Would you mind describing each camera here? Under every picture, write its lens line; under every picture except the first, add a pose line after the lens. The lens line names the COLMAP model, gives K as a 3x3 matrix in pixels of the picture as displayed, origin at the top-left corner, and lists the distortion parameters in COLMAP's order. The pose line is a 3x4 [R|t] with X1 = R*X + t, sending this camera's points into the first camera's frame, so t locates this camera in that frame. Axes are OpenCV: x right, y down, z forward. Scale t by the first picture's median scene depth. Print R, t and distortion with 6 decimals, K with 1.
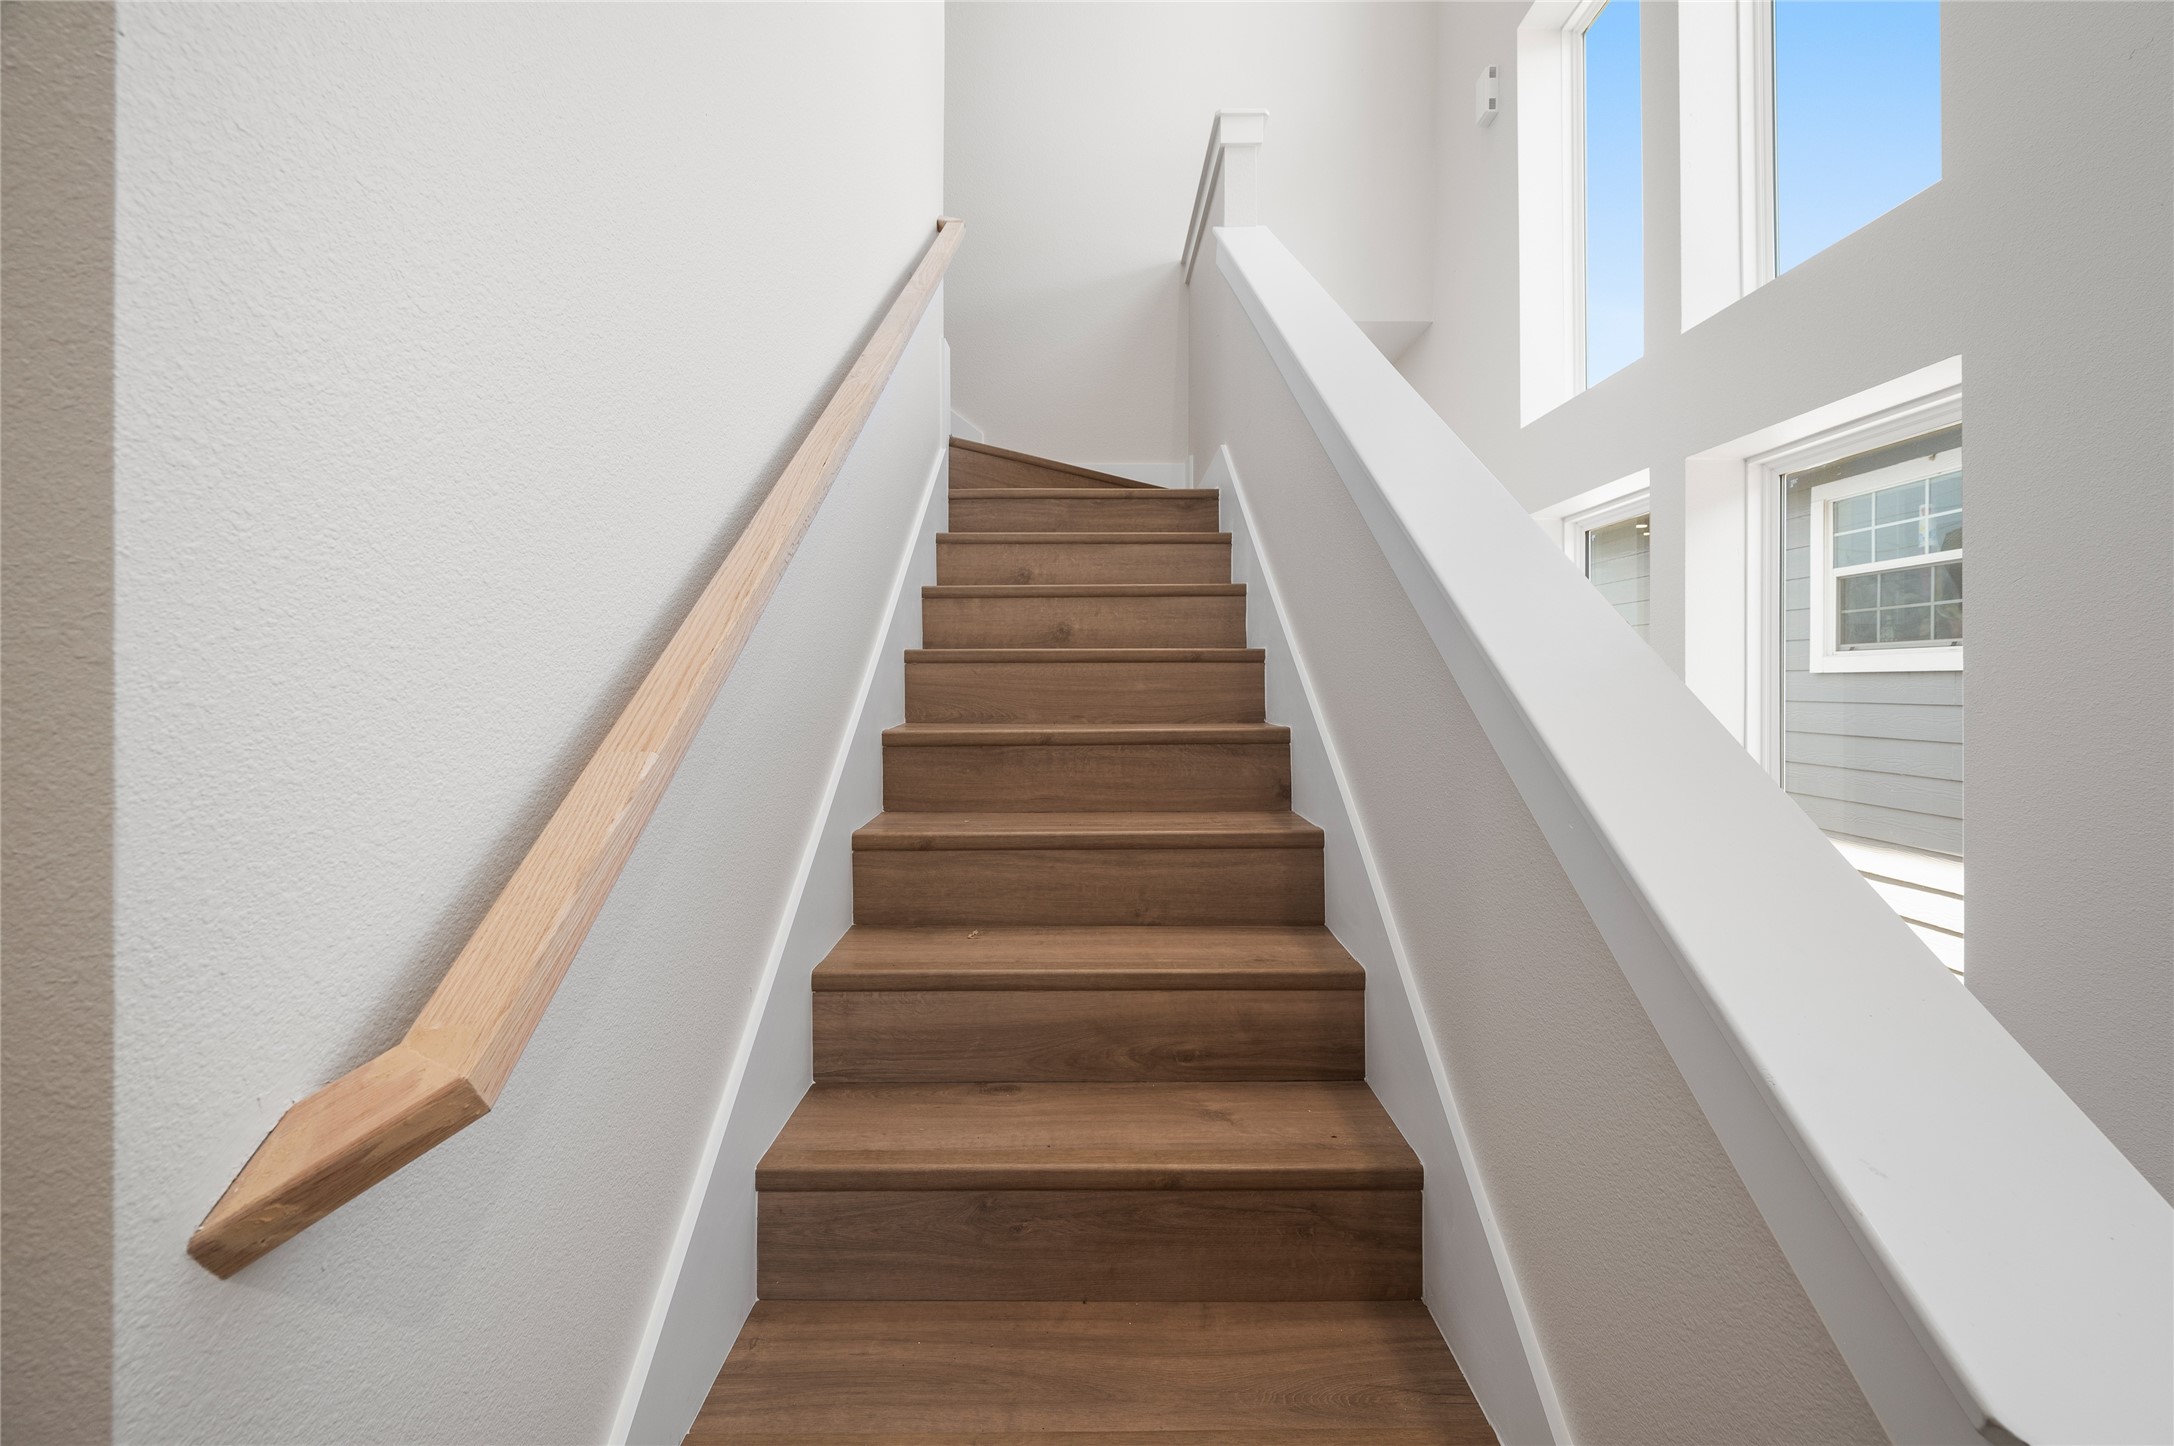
lens RADIAL K [[876.4, 0, 1084.8], [0, 876.4, 678.1], [0, 0, 1]] dist [-0.000236, 0.000575]
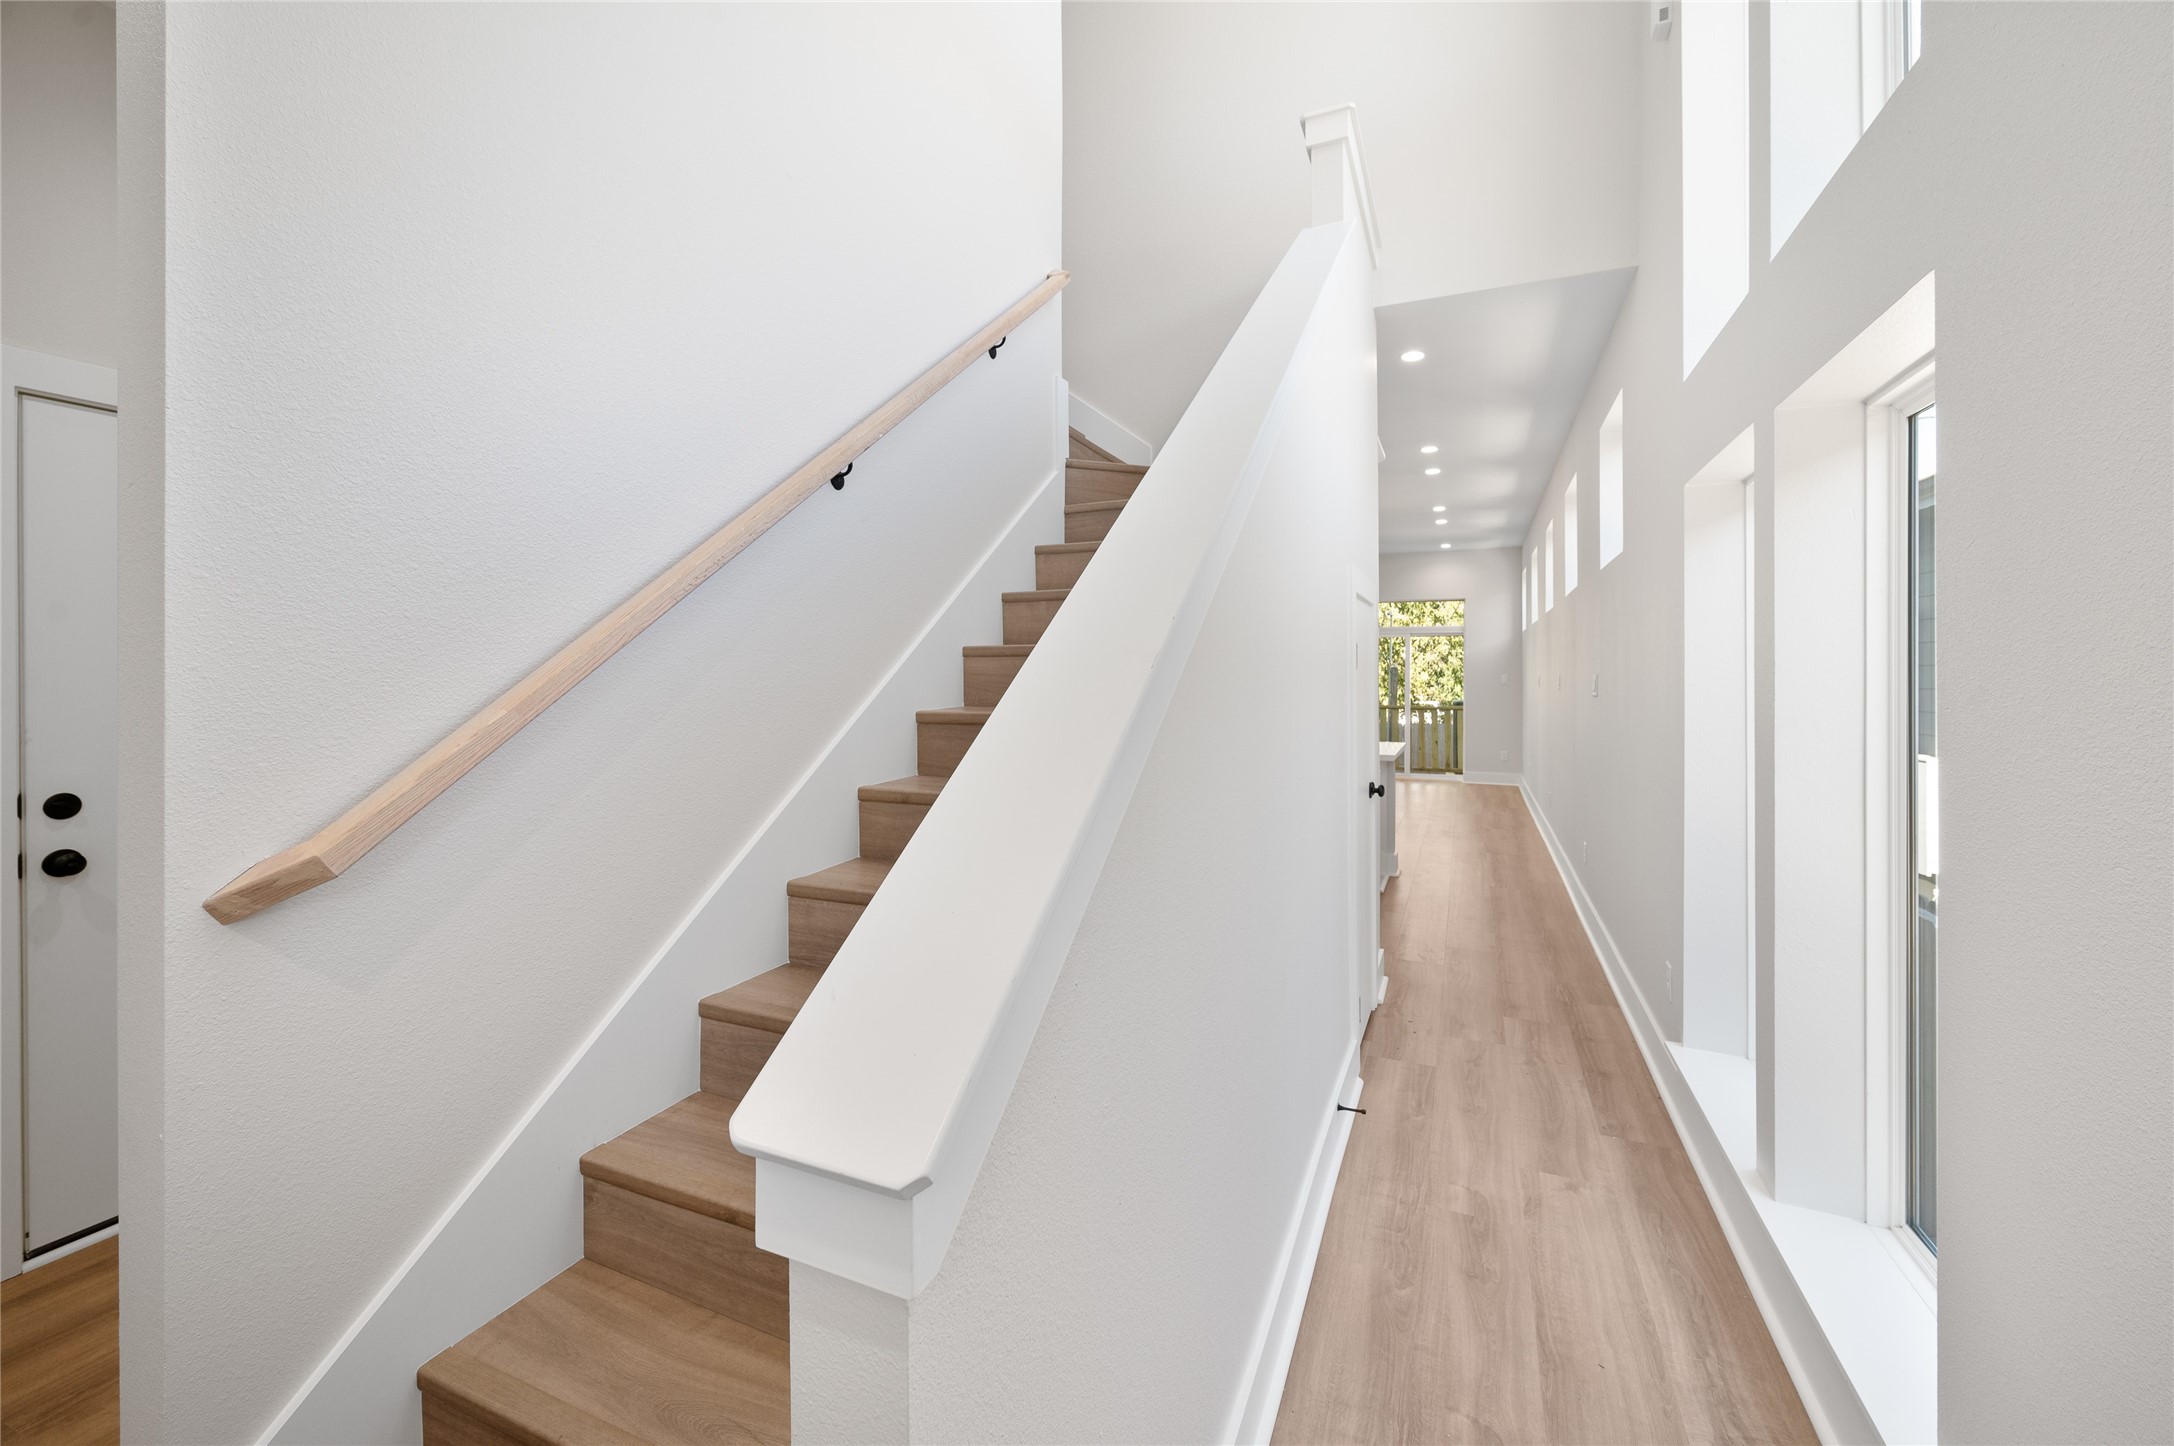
lens RADIAL K [[870.0, 0, 1090.6], [0, 870.0, 671.9], [0, 0, 1]] dist [0.000502, -0.000233]
pose [[0.918304, -0.001960, -0.395870, 0.589582], [0.002043, 0.999998, -0.000213, 0.005773], [0.395870, -0.000613, 0.918306, -0.059848]]
